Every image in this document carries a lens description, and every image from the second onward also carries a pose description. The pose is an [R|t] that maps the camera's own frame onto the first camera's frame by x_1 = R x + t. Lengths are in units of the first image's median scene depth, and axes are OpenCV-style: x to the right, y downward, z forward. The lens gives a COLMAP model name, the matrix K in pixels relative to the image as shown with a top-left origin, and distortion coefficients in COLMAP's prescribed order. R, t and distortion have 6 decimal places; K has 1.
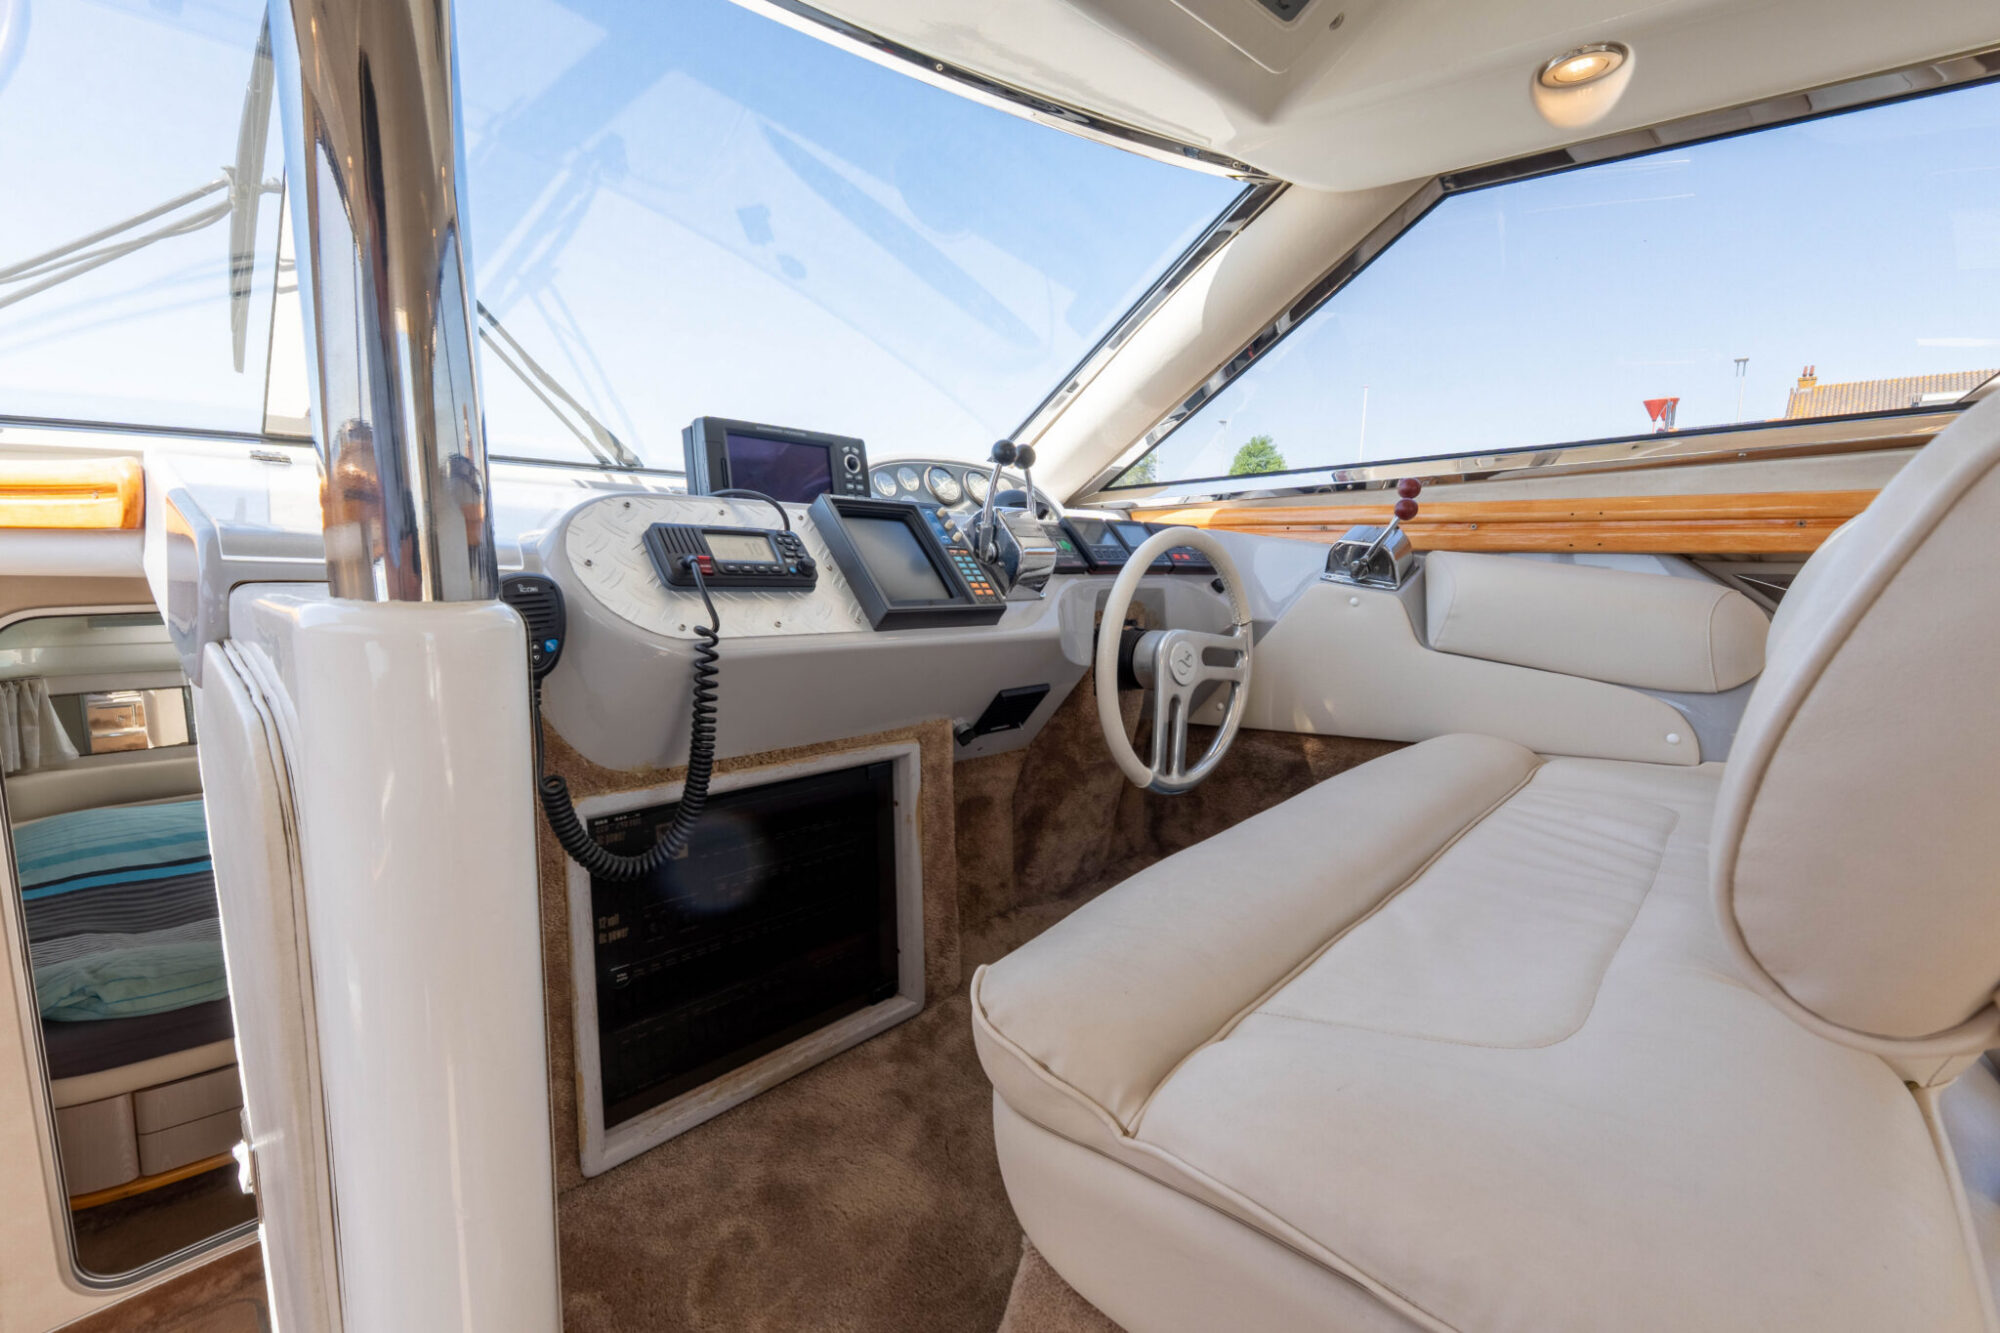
lens RADIAL K [[849.3, 0, 1002.3], [0, 849.3, 662.5], [0, 0, 1]] dist [-0.004395, -0.000297]
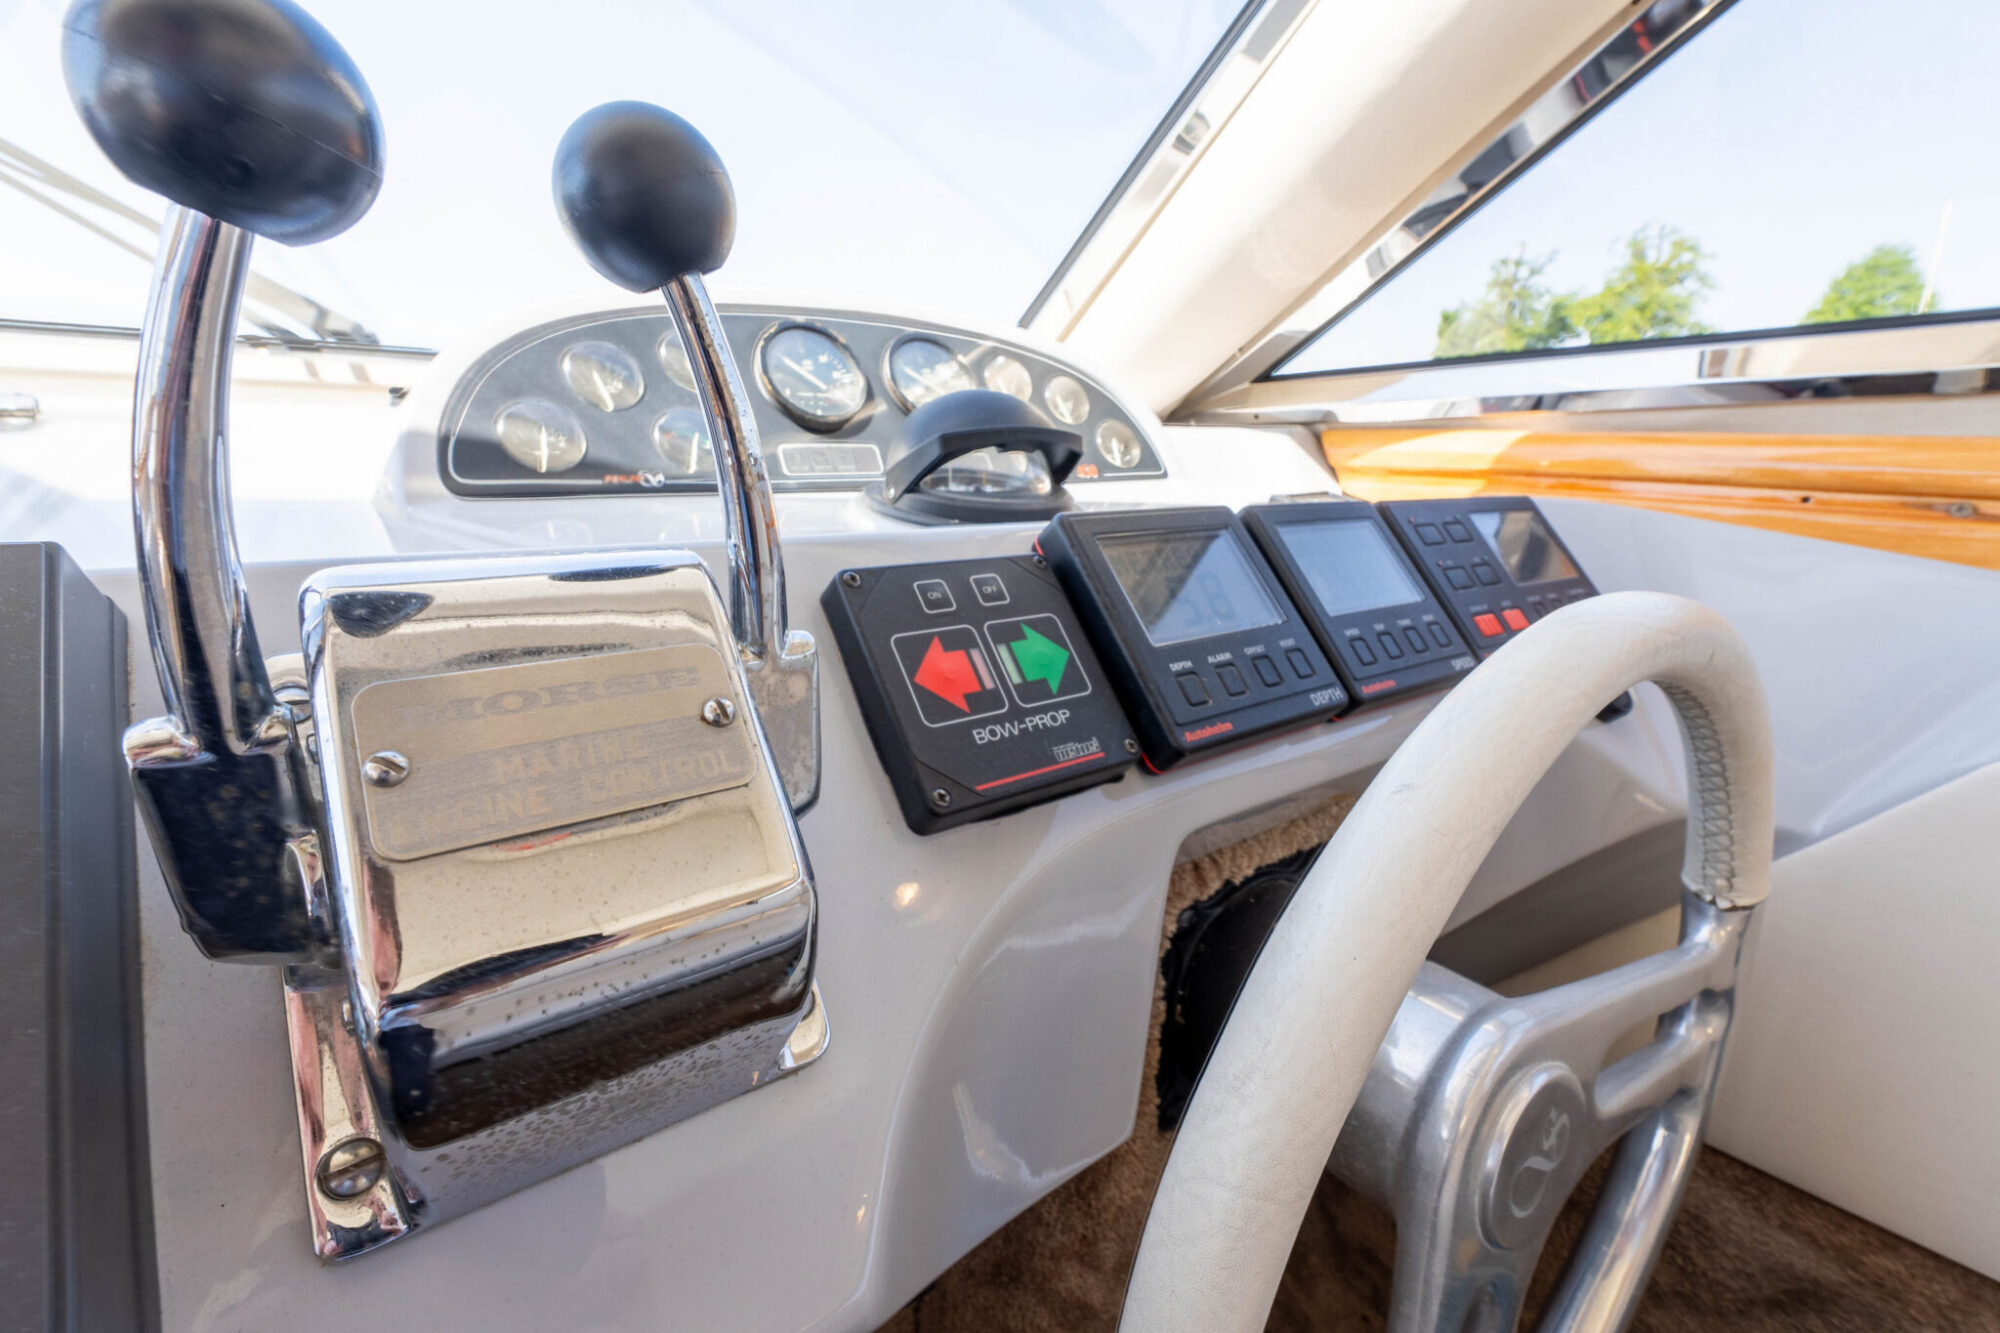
lens RADIAL K [[849.3, 0, 1002.3], [0, 849.3, 662.5], [0, 0, 1]] dist [-0.004395, -0.000297]
pose [[0.986576, 0.047603, -0.156213, 0.067460], [-0.027845, 0.991600, 0.126311, -0.112420], [0.160914, -0.120266, 0.979614, 0.528049]]
